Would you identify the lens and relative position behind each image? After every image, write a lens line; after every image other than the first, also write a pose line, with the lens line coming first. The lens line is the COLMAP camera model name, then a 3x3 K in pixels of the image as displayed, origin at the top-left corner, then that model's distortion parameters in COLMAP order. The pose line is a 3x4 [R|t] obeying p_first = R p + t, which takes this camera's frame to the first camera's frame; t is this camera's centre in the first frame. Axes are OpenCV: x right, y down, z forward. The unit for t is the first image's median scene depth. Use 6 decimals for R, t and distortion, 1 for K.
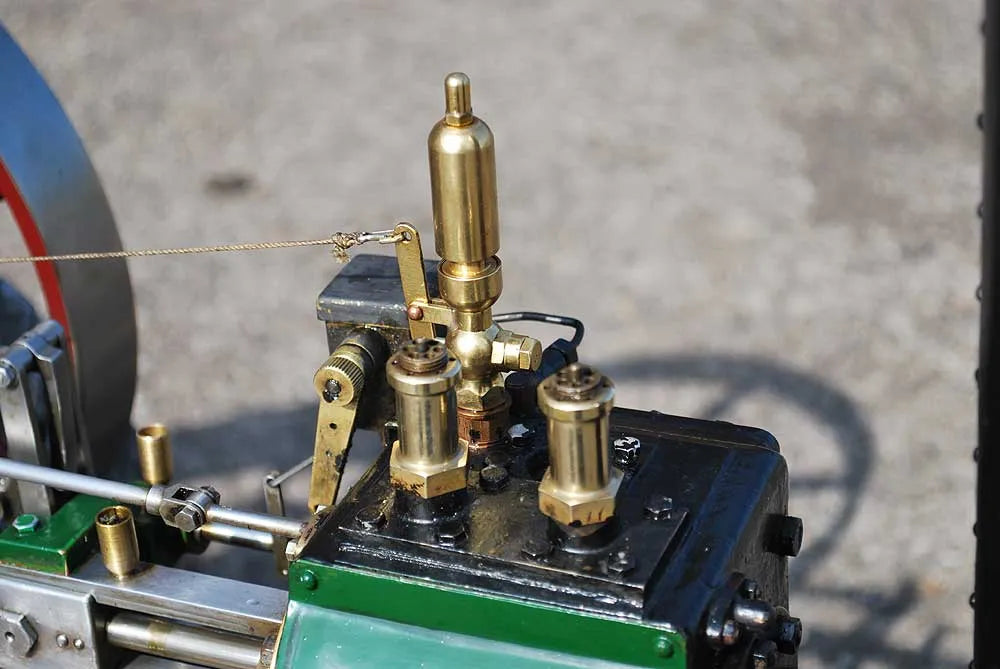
lens RADIAL K [[2228.9, 0, 500.0], [0, 2228.9, 334.5], [0, 0, 1]] dist [0.068745, -0.077363]
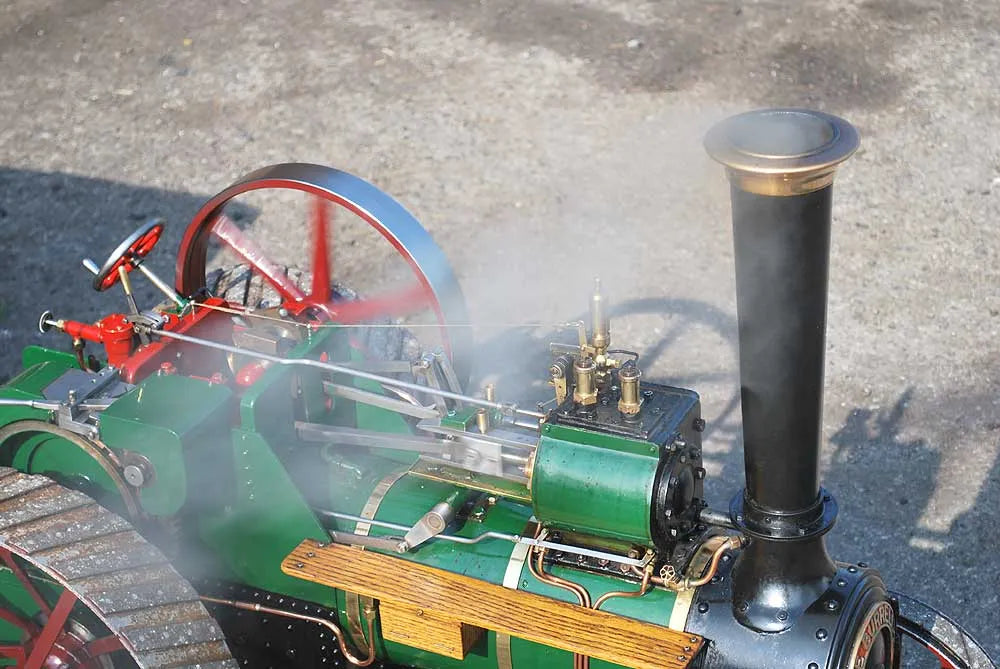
lens RADIAL K [[2228.9, 0, 500.0], [0, 2228.9, 334.5], [0, 0, 1]] dist [0.068745, -0.077363]
pose [[0.996282, 0.038190, -0.077228, 0.091607], [-0.039431, 0.999115, -0.014609, 0.021599], [0.076601, 0.017600, 0.996906, -2.257381]]
